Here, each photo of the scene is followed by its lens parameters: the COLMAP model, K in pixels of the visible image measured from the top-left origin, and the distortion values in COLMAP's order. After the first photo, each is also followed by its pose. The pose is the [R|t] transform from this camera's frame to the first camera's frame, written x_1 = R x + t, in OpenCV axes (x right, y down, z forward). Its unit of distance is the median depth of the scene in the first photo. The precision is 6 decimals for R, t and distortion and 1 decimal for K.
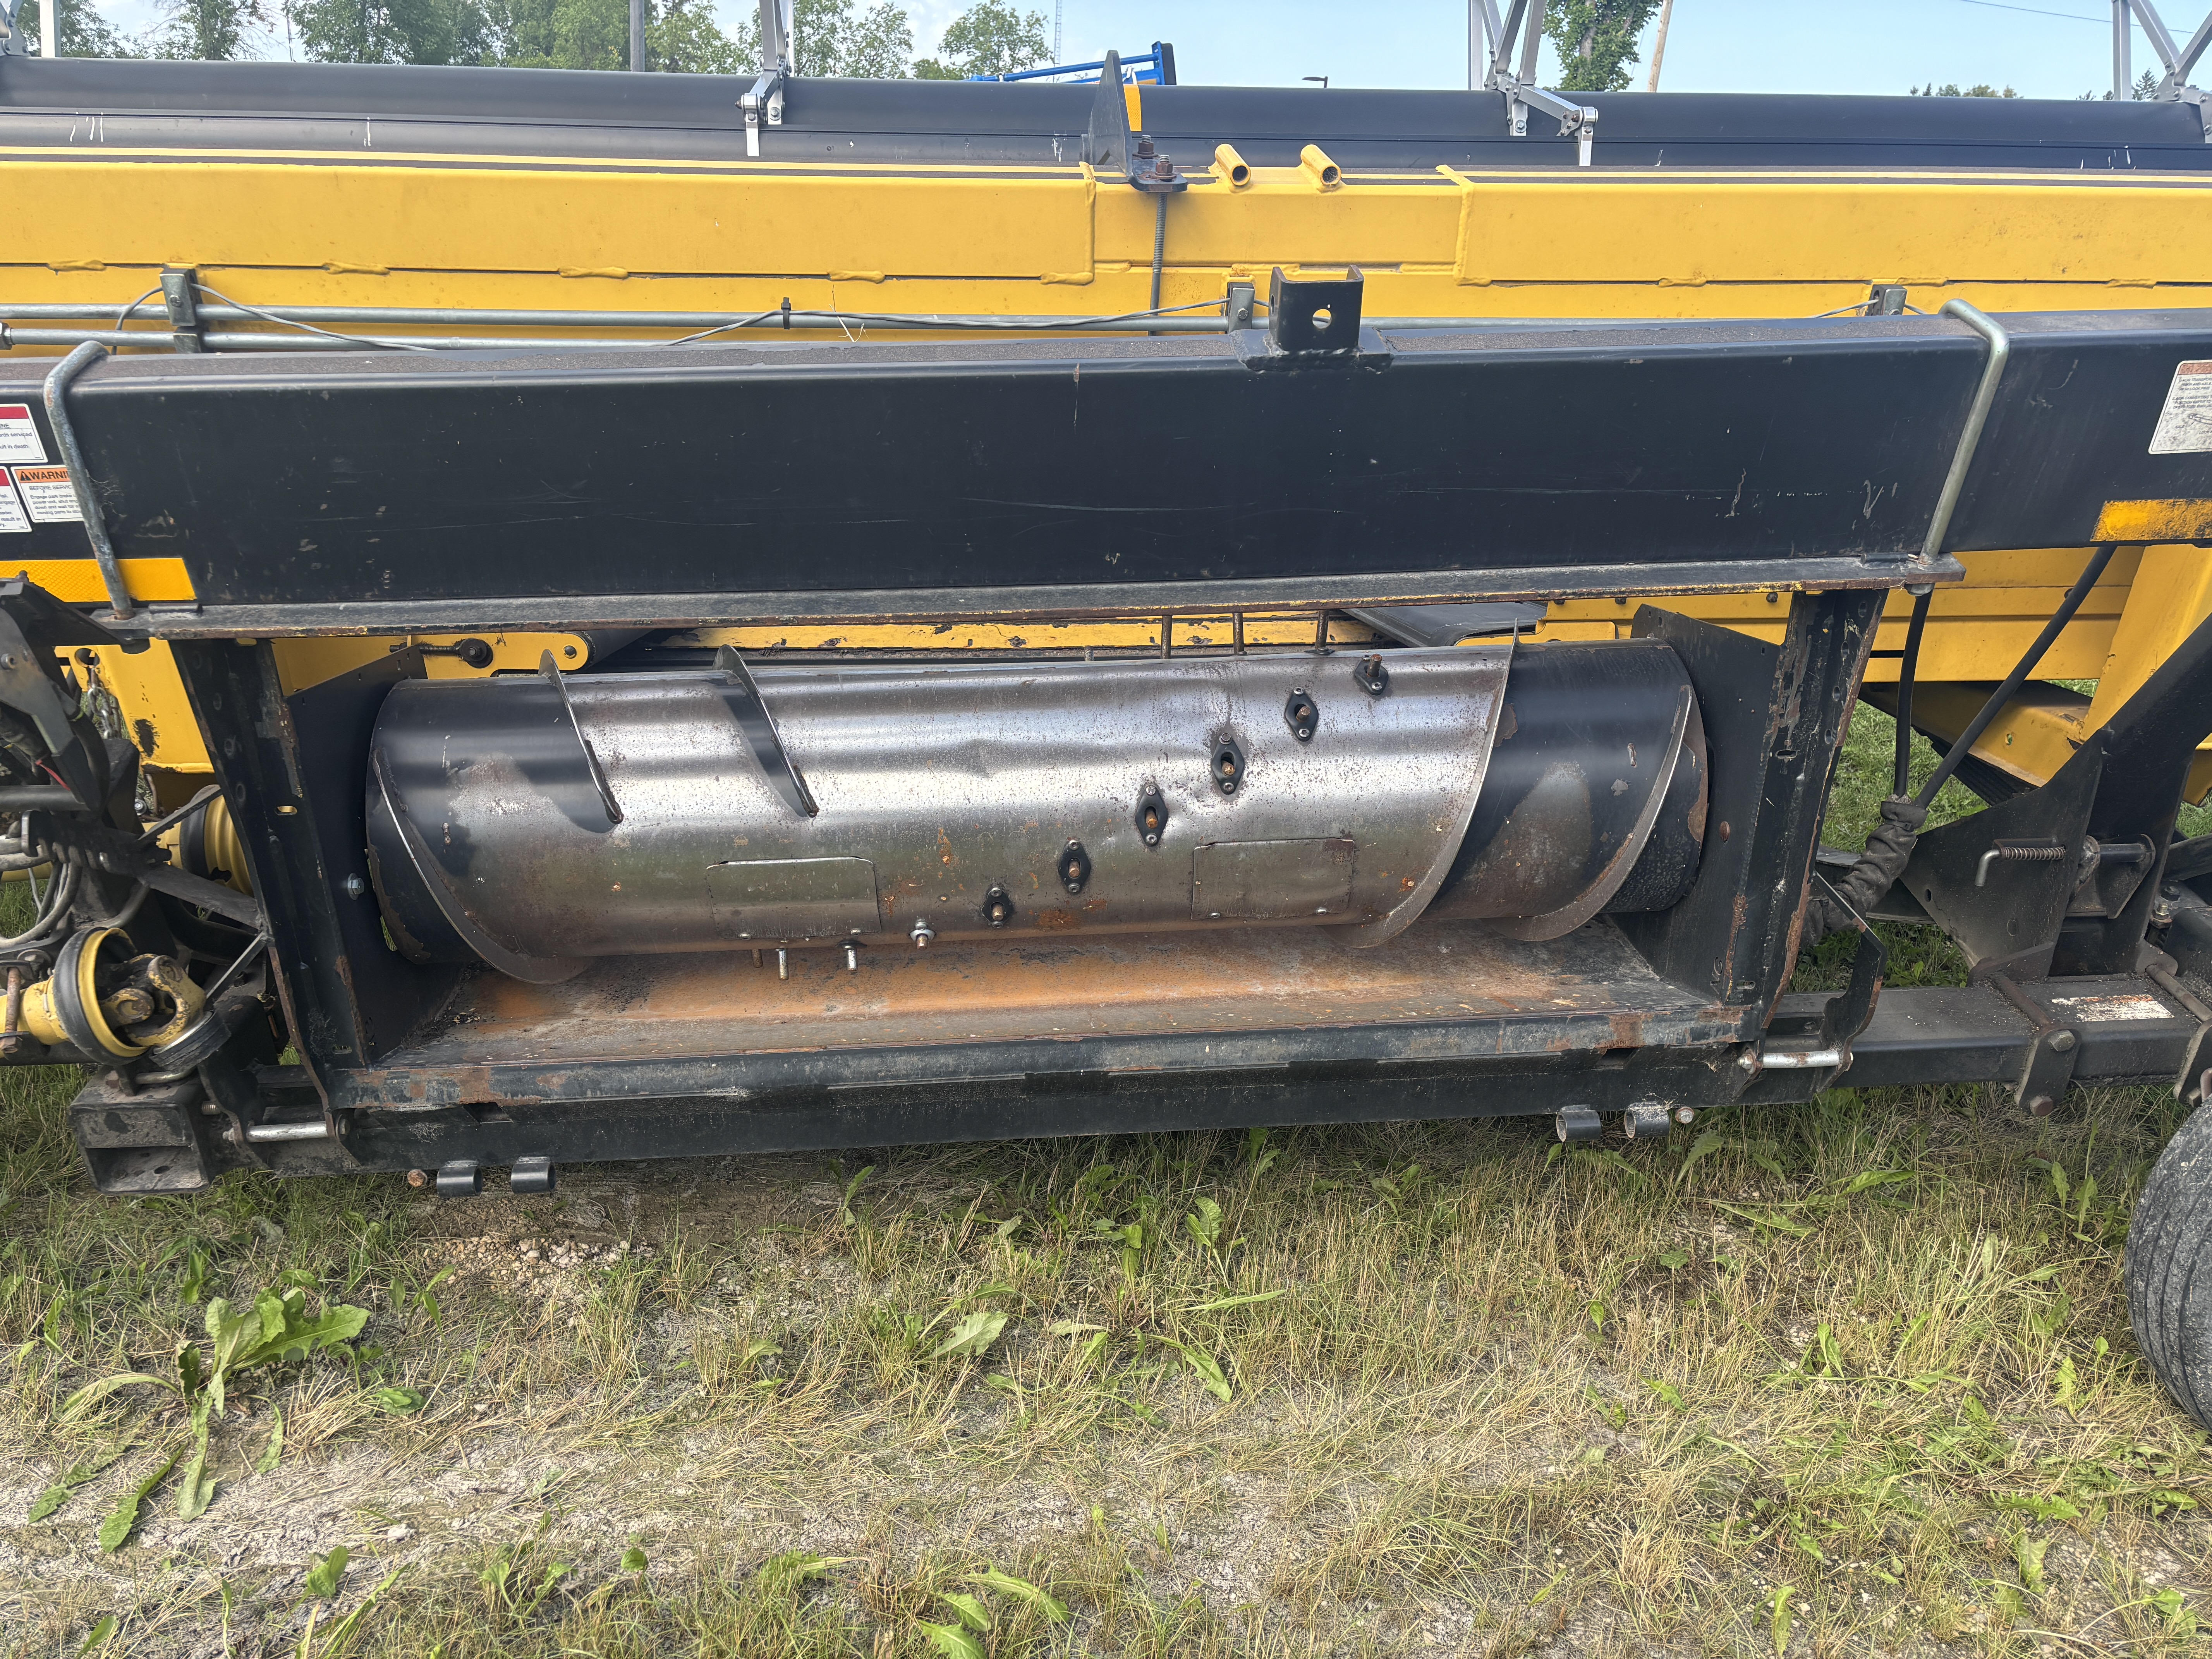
lens RADIAL K [[1647.7, 0, 1111.8], [0, 1647.7, 837.5], [0, 0, 1]] dist [0.034015, -0.036525]
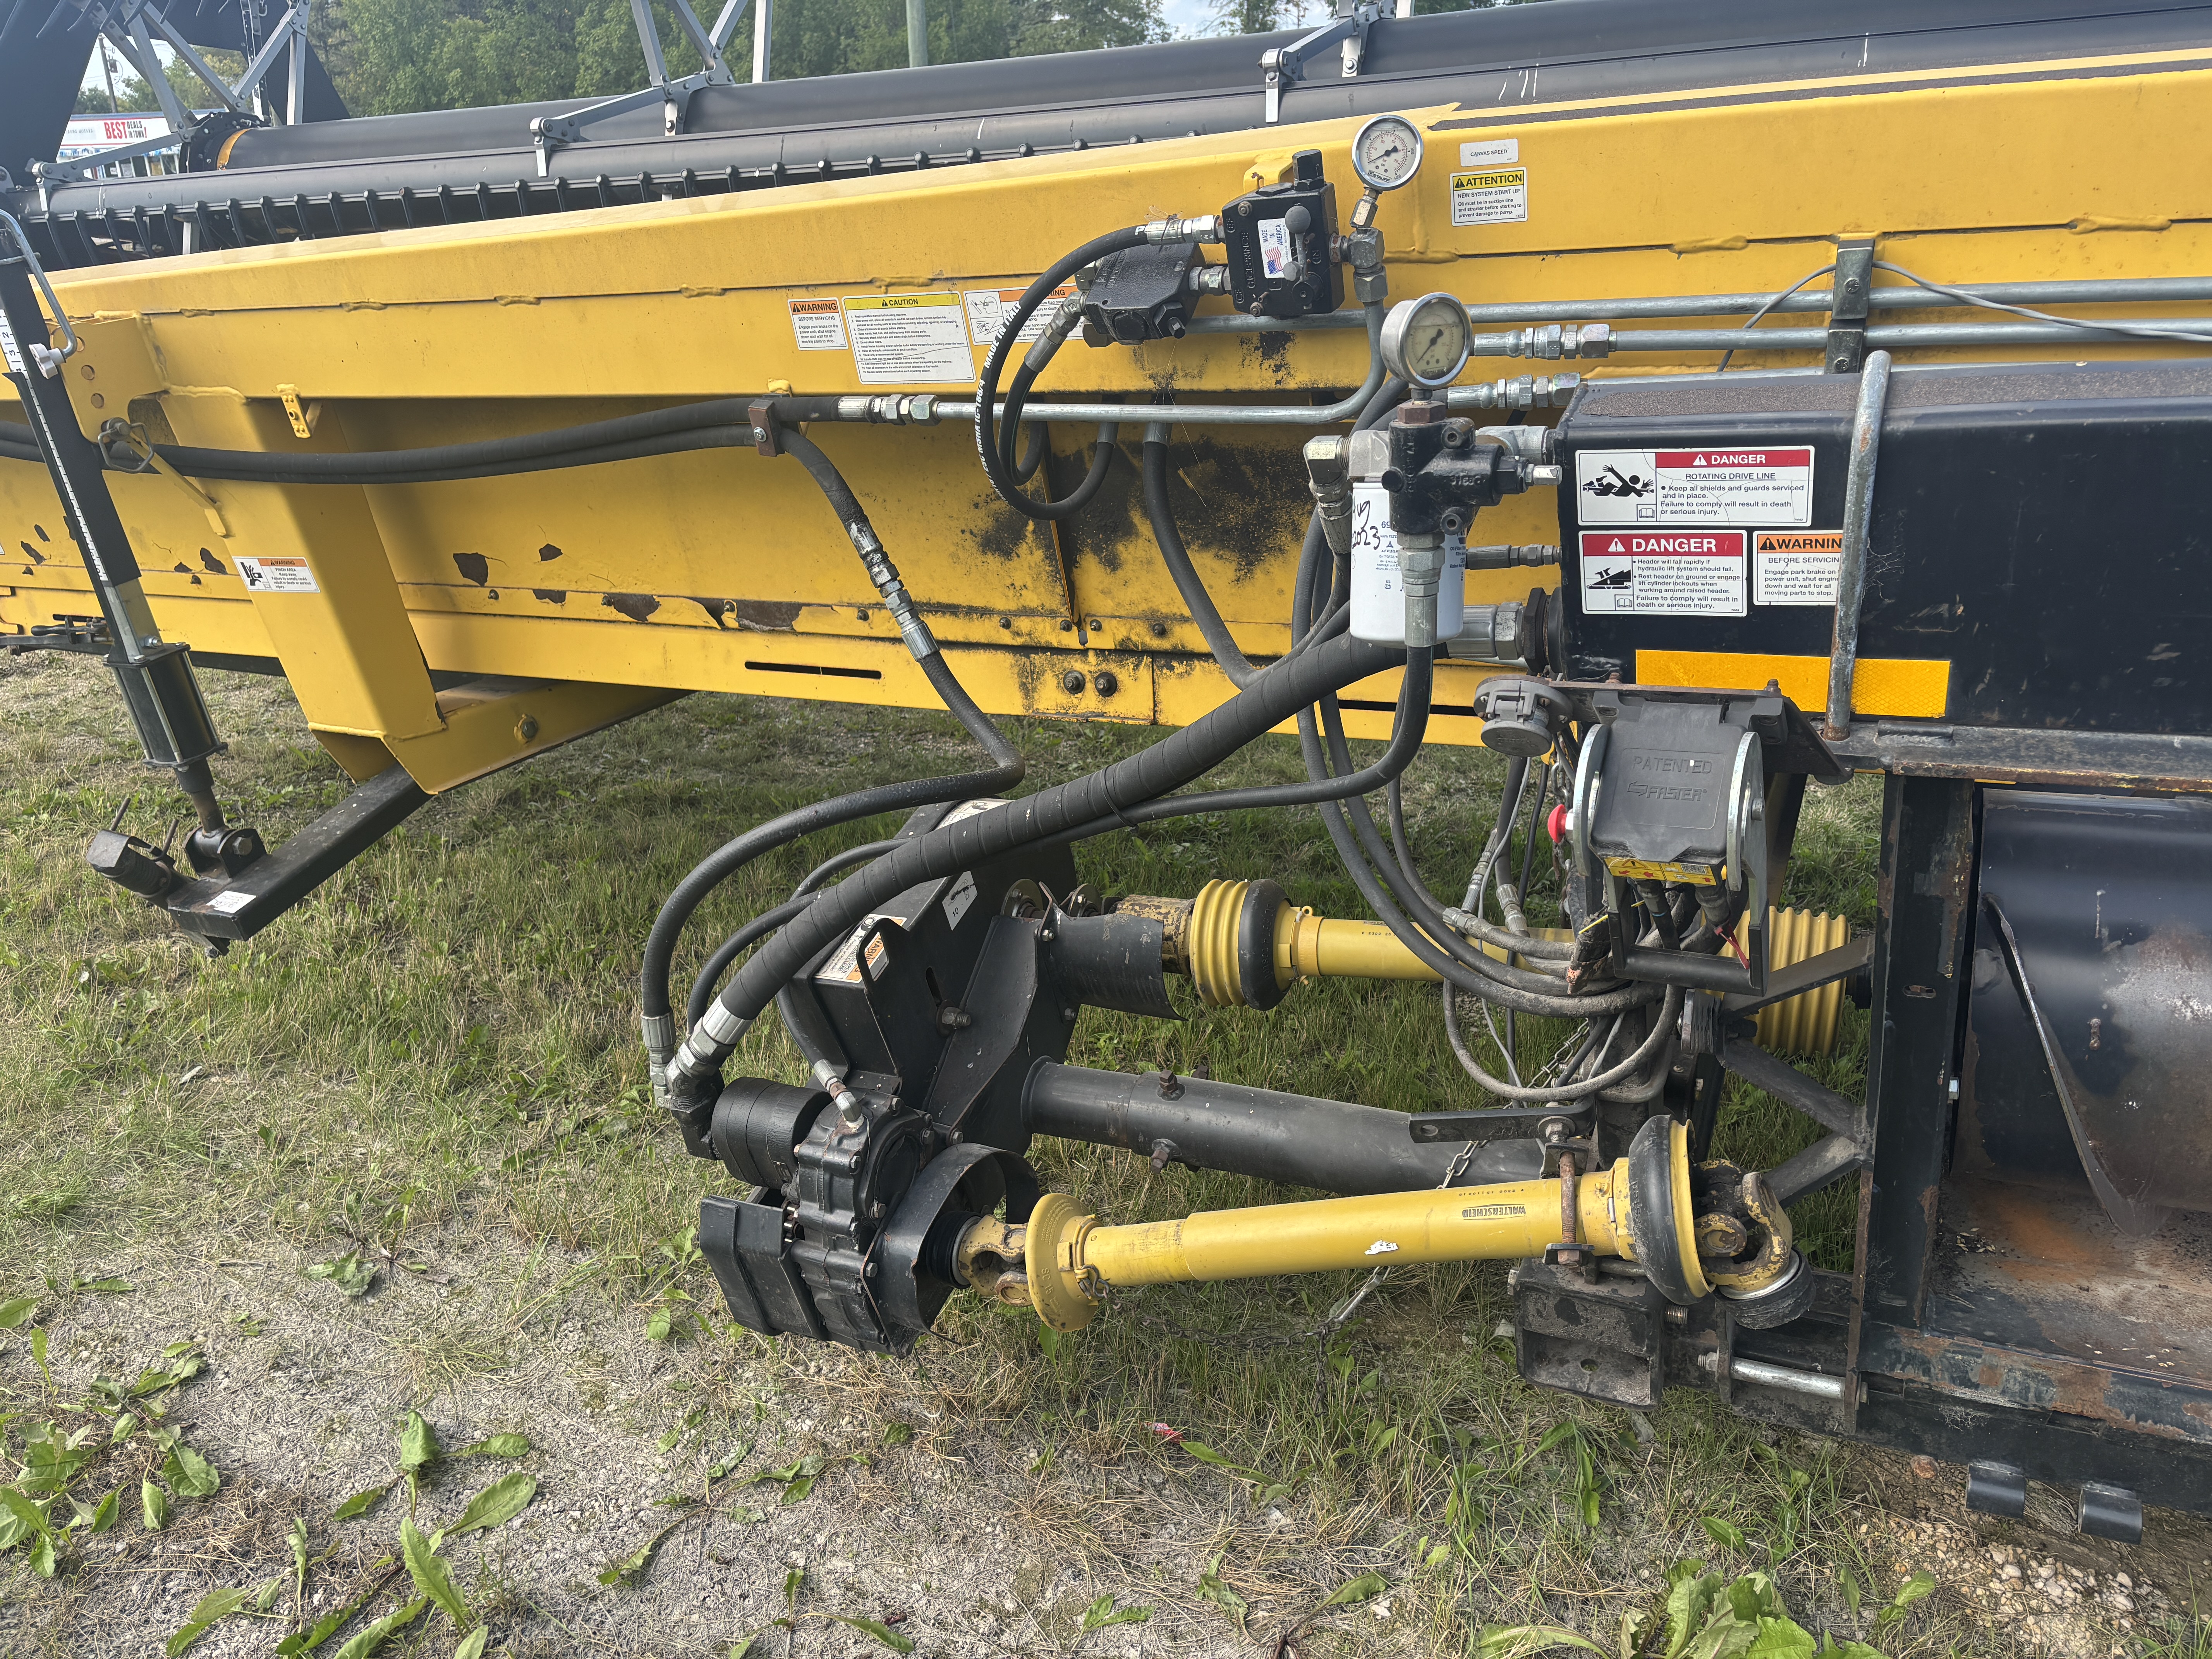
lens RADIAL K [[1647.7, 0, 1095.7], [0, 1647.7, 828.7], [0, 0, 1]] dist [0.034015, -0.036525]
pose [[0.860251, 0.114311, -0.496891, -0.455429], [-0.102911, 0.993414, 0.050370, -0.085526], [0.499377, 0.007805, 0.866350, 0.195660]]
